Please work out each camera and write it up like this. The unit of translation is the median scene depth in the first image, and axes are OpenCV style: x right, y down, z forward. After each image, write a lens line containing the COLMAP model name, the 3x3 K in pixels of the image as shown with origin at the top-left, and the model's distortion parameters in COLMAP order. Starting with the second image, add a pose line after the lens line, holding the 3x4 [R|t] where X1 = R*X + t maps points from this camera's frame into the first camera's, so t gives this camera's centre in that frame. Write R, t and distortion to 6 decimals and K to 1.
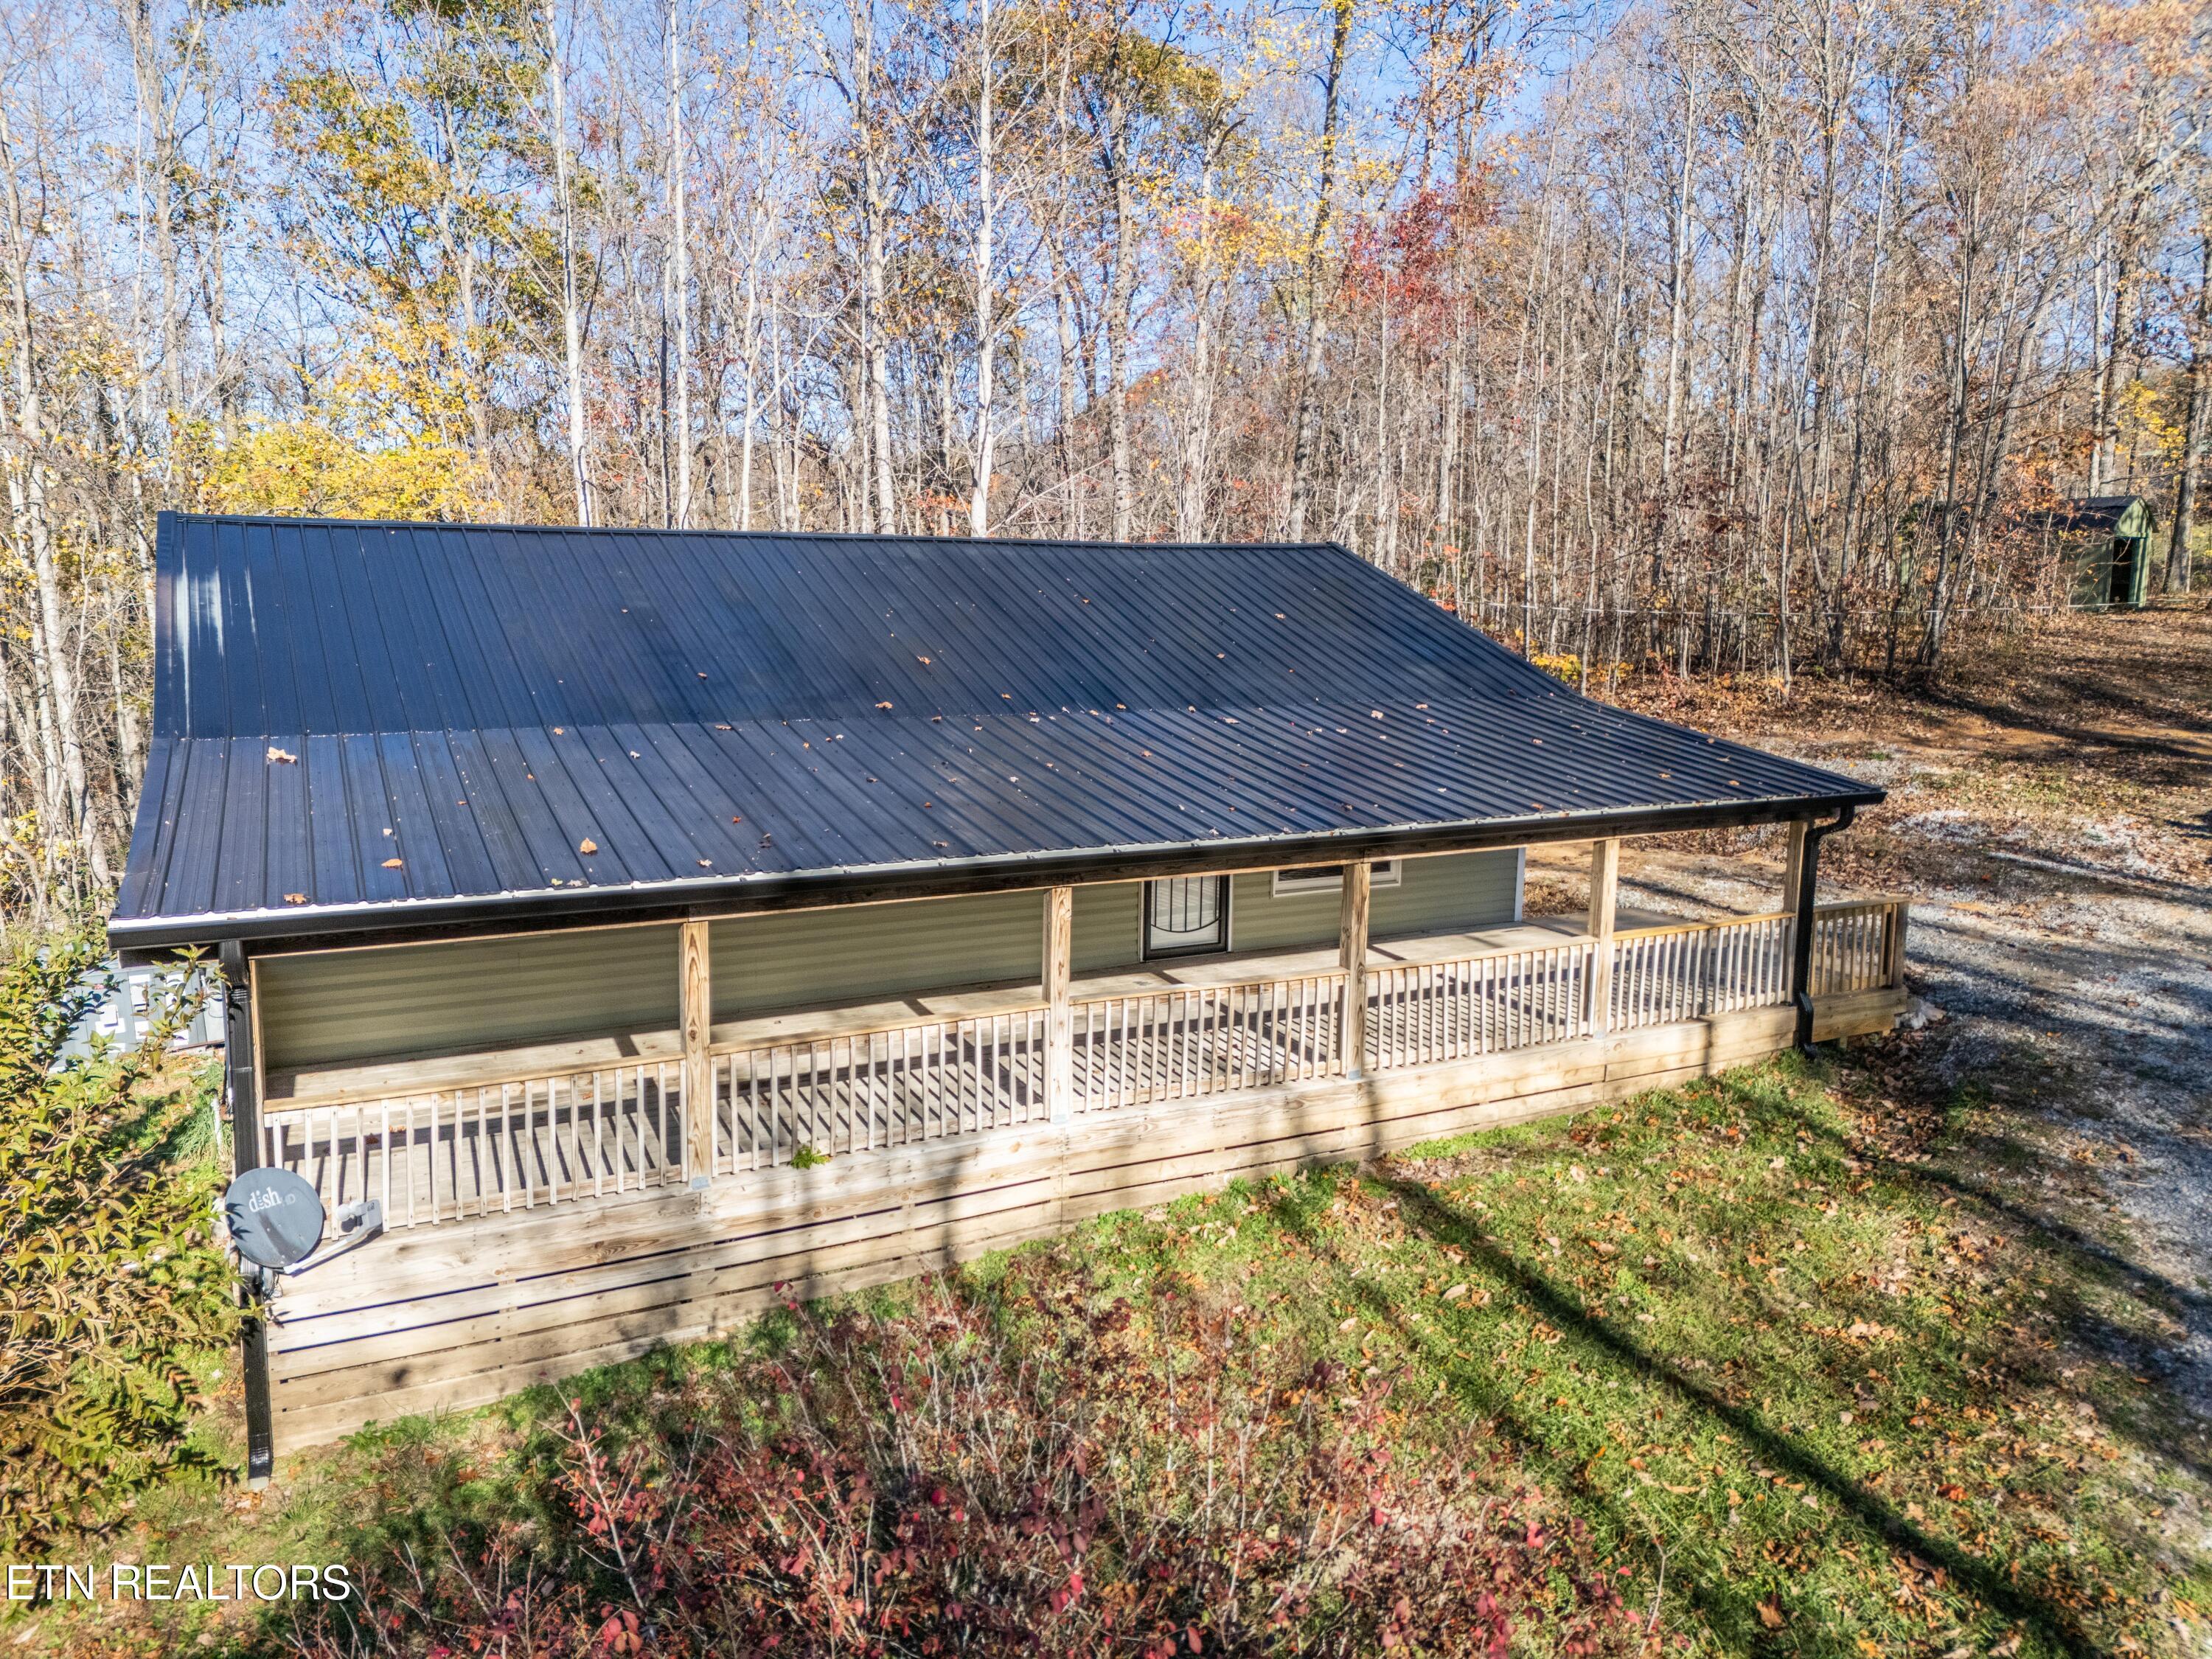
lens RADIAL K [[1635.0, 0, 1099.9], [0, 1635.0, 798.4], [0, 0, 1]] dist [0.077962, -0.084887]
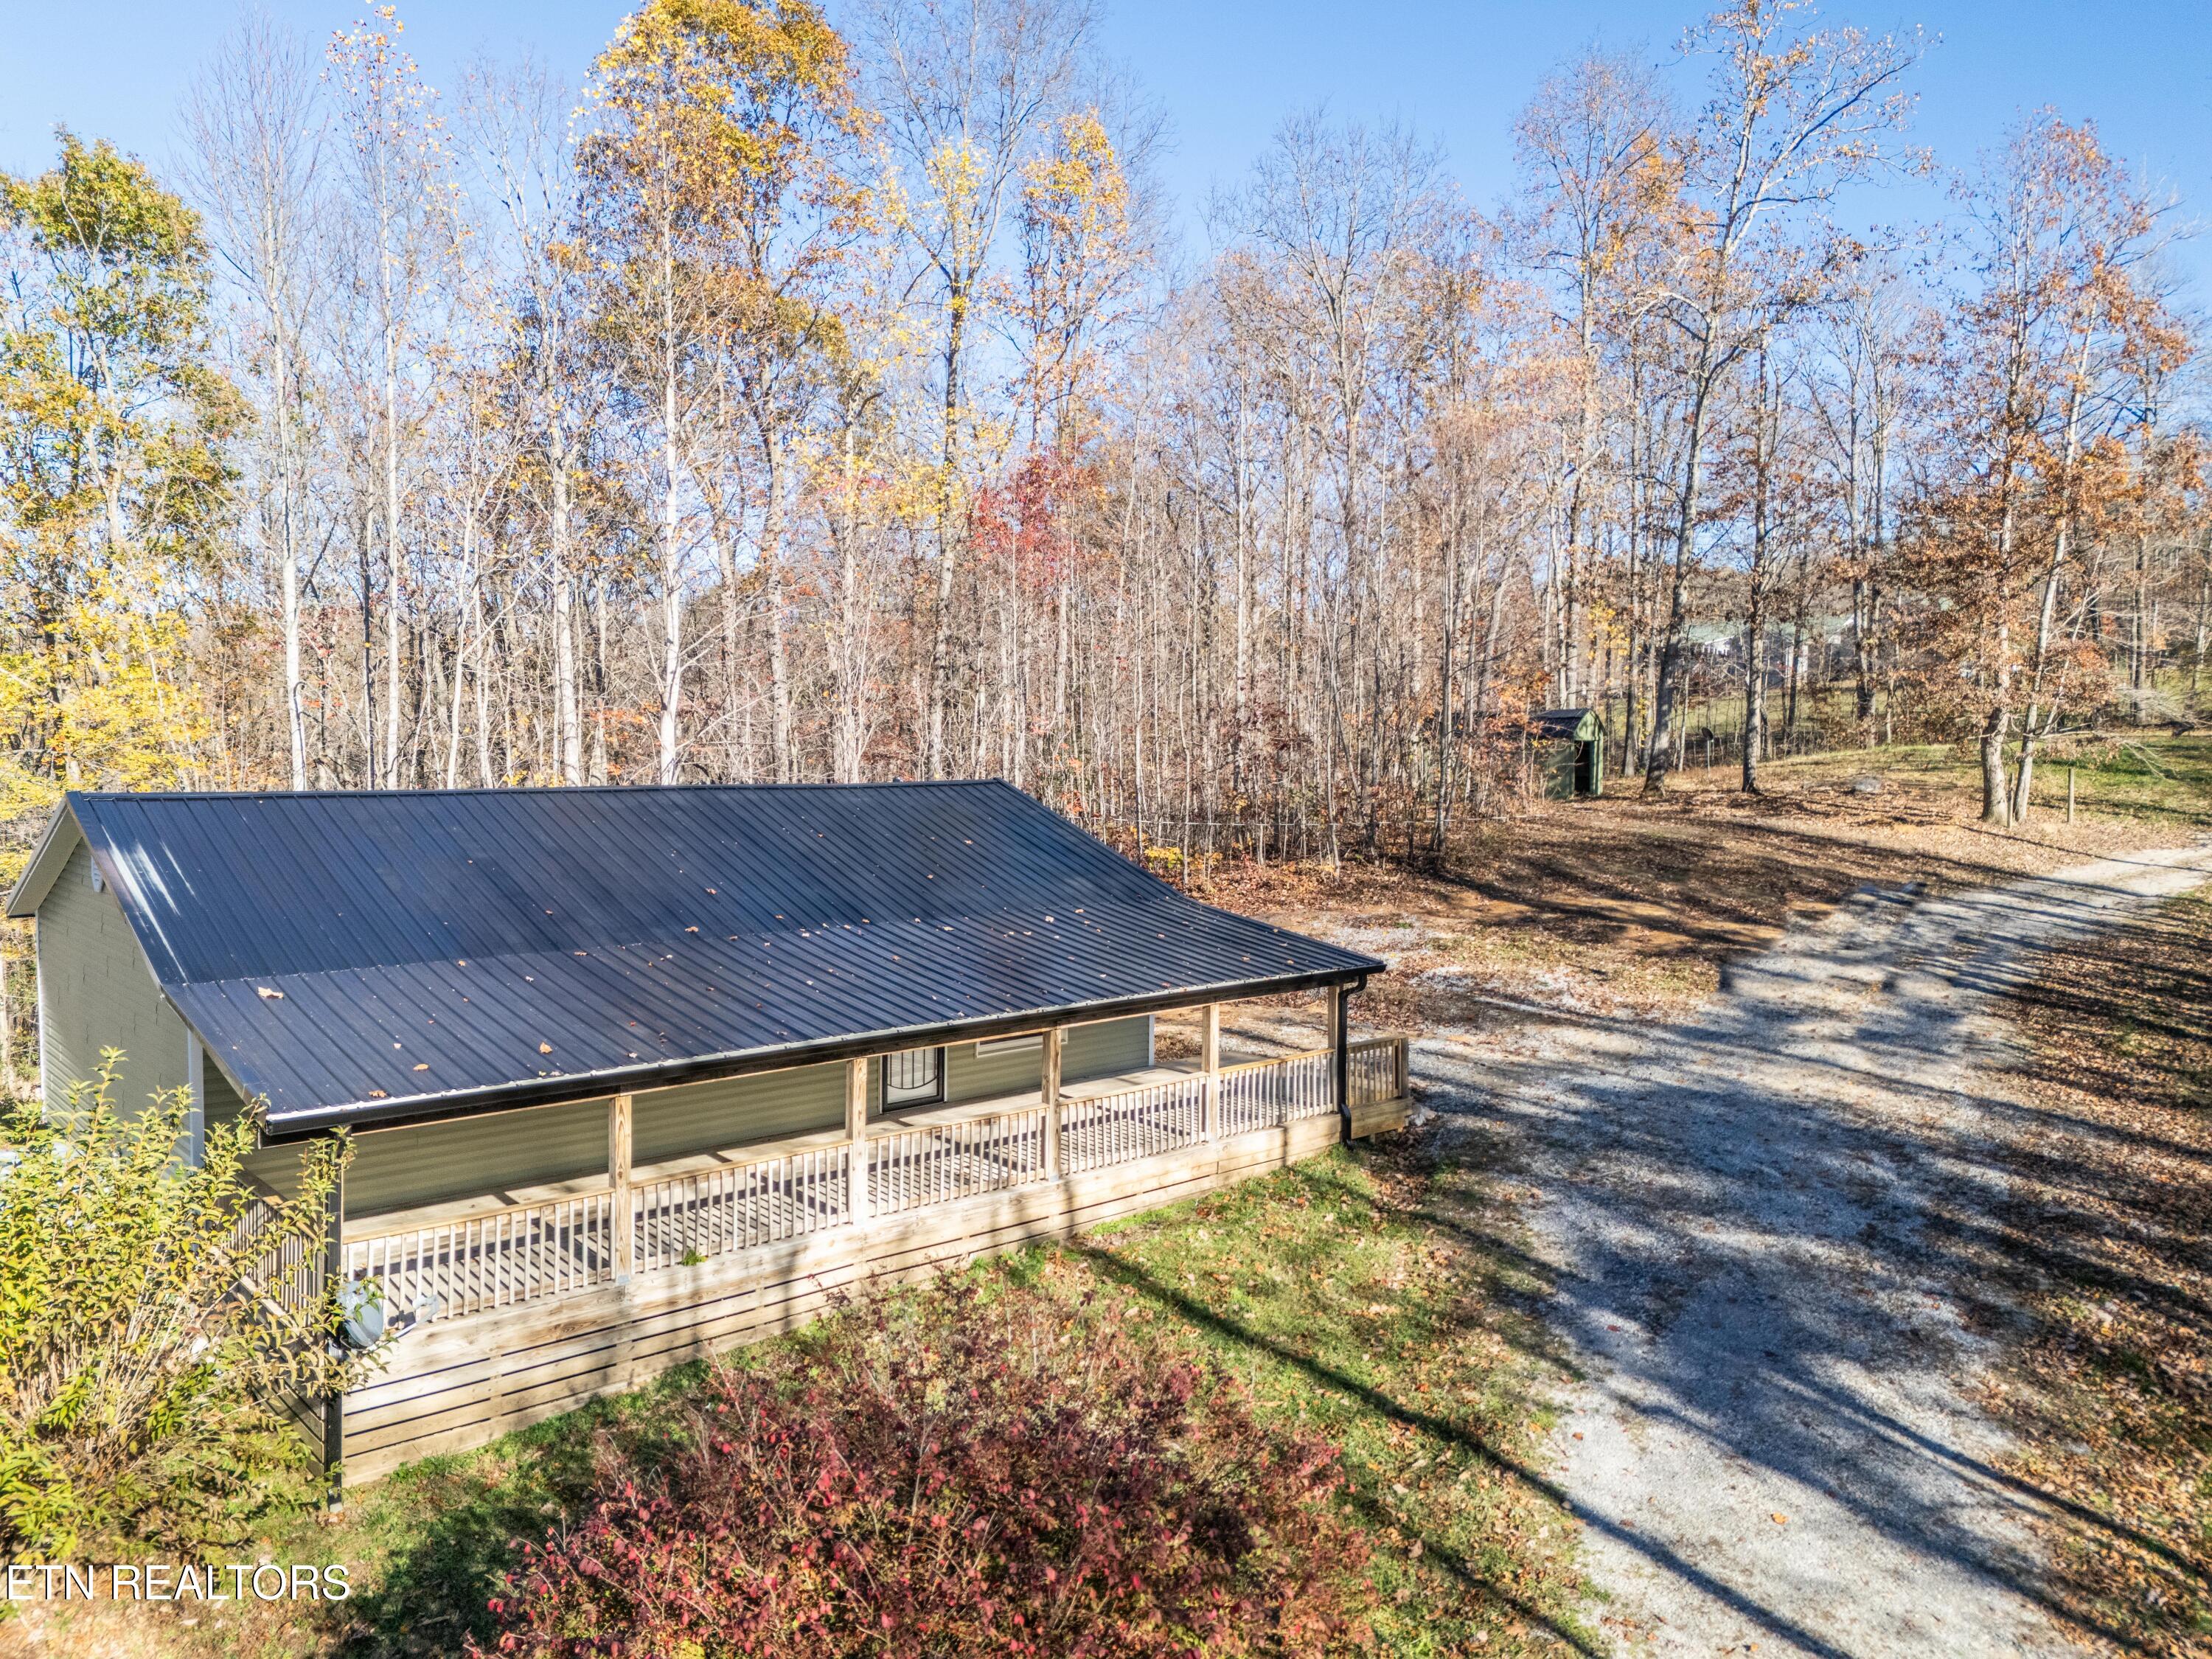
lens RADIAL K [[1605.1, 0, 1093.4], [0, 1605.1, 827.6], [0, 0, 1]] dist [0.086856, -0.088761]
pose [[0.973081, -0.020631, 0.229539, -0.131060], [0.039615, 0.996134, -0.078405, -0.026755], [-0.227034, 0.085388, 0.970136, -0.412475]]
